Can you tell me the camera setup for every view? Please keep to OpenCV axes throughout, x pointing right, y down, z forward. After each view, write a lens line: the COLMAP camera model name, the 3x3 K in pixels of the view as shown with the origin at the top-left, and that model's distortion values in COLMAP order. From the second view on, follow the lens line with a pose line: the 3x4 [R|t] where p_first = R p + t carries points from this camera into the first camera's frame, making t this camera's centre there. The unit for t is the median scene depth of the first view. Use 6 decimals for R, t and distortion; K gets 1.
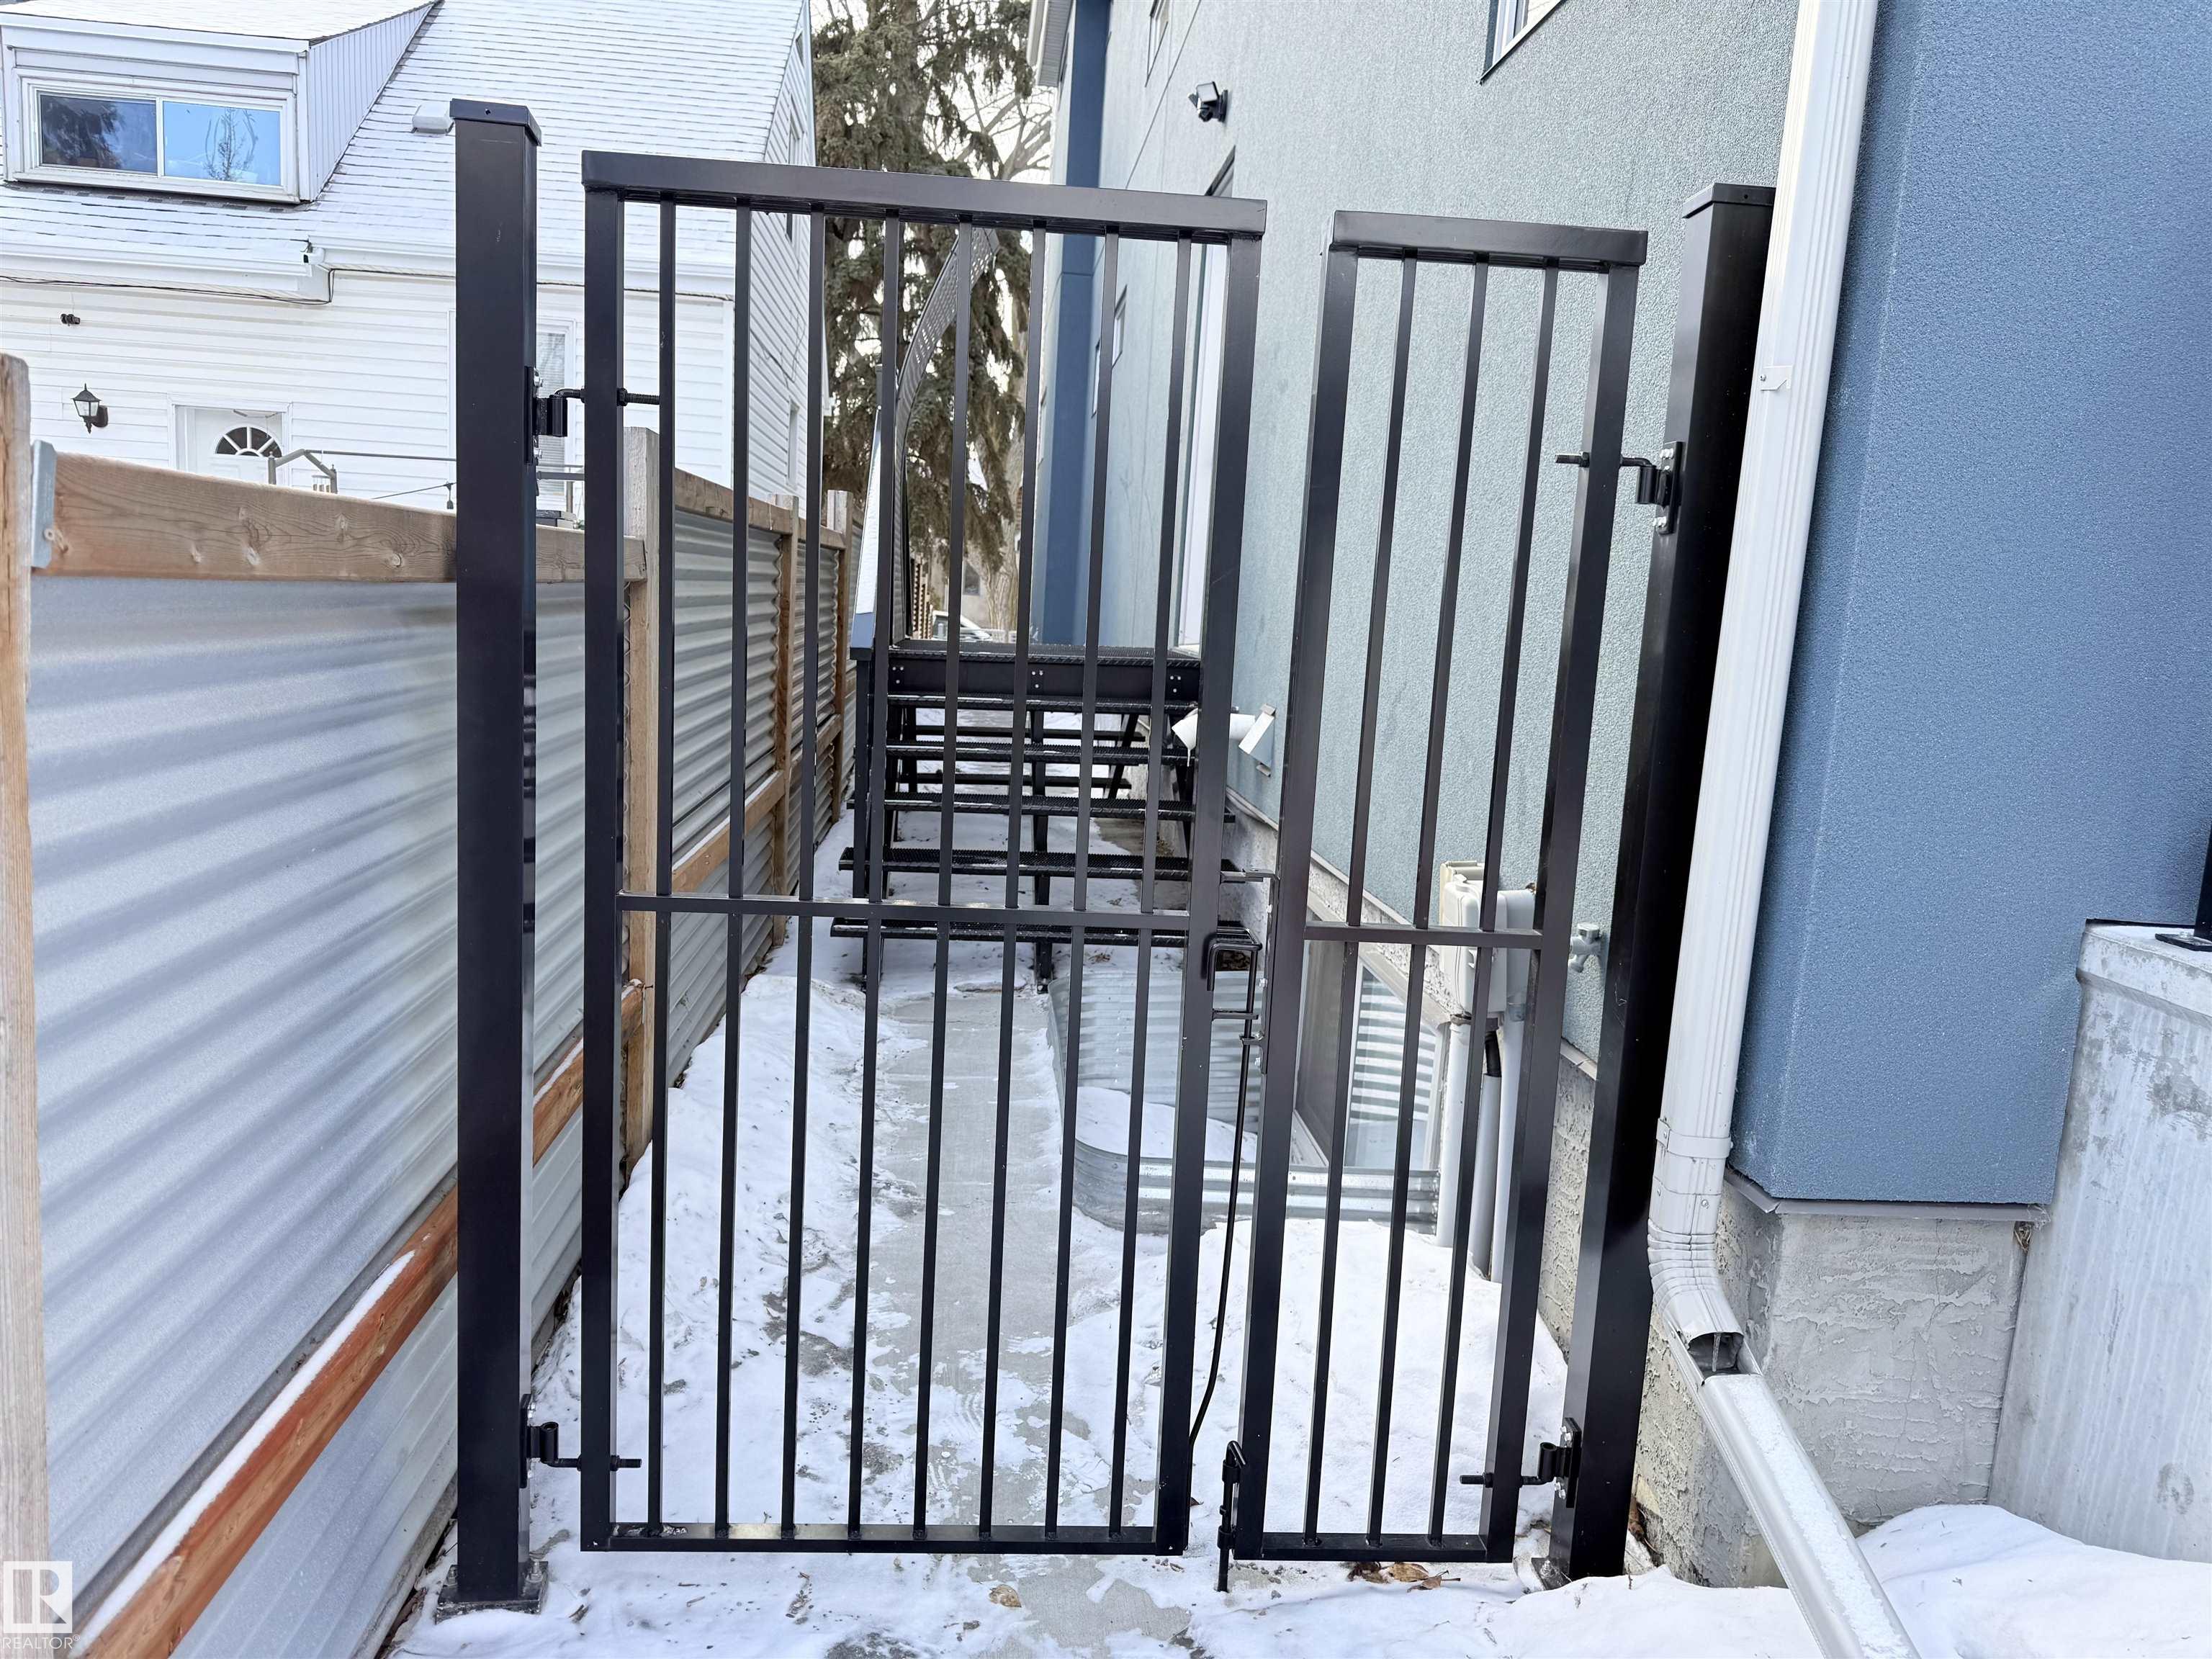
lens RADIAL K [[1536.2, 0, 1106.0], [0, 1536.2, 829.5], [0, 0, 1]] dist [0.168899, -0.308863]
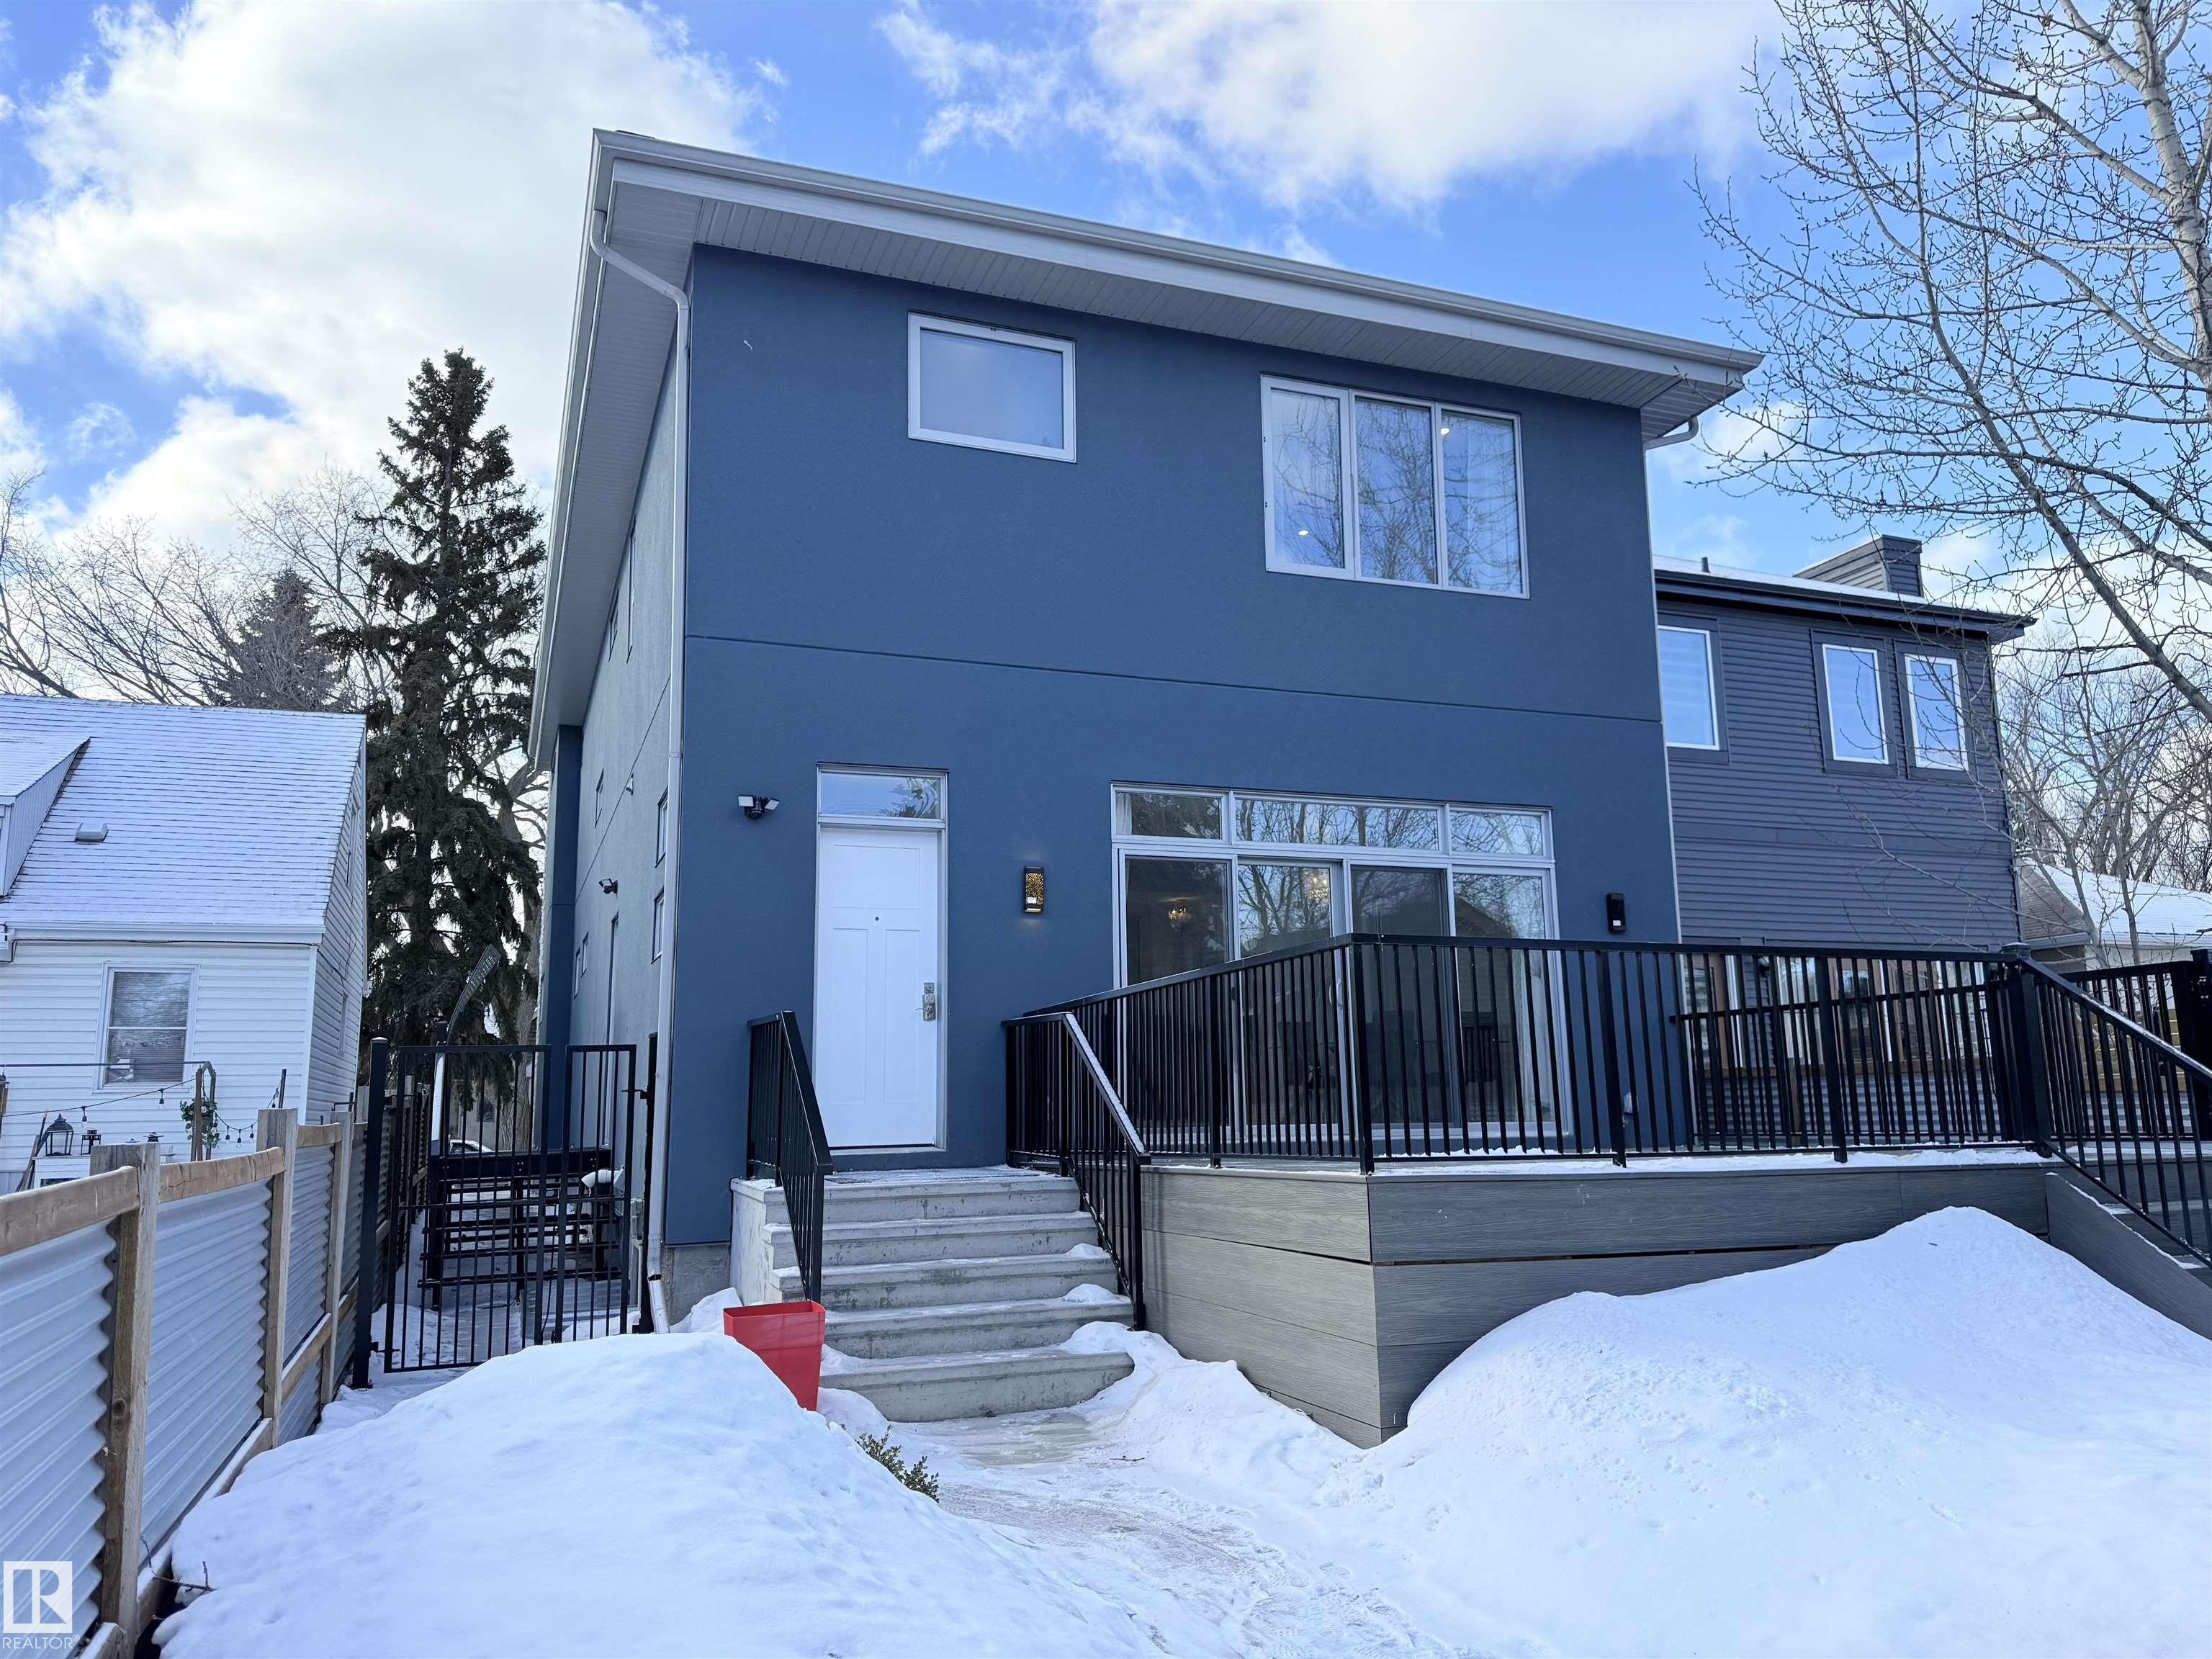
lens RADIAL K [[1584.2, 0, 1100.9], [0, 1584.2, 867.4], [0, 0, 1]] dist [-0.000167, -0.001365]
pose [[0.958595, -0.030231, 0.283165, 0.056007], [0.111732, 0.954543, -0.276338, 0.095963], [-0.261939, 0.296535, 0.918398, -0.633430]]
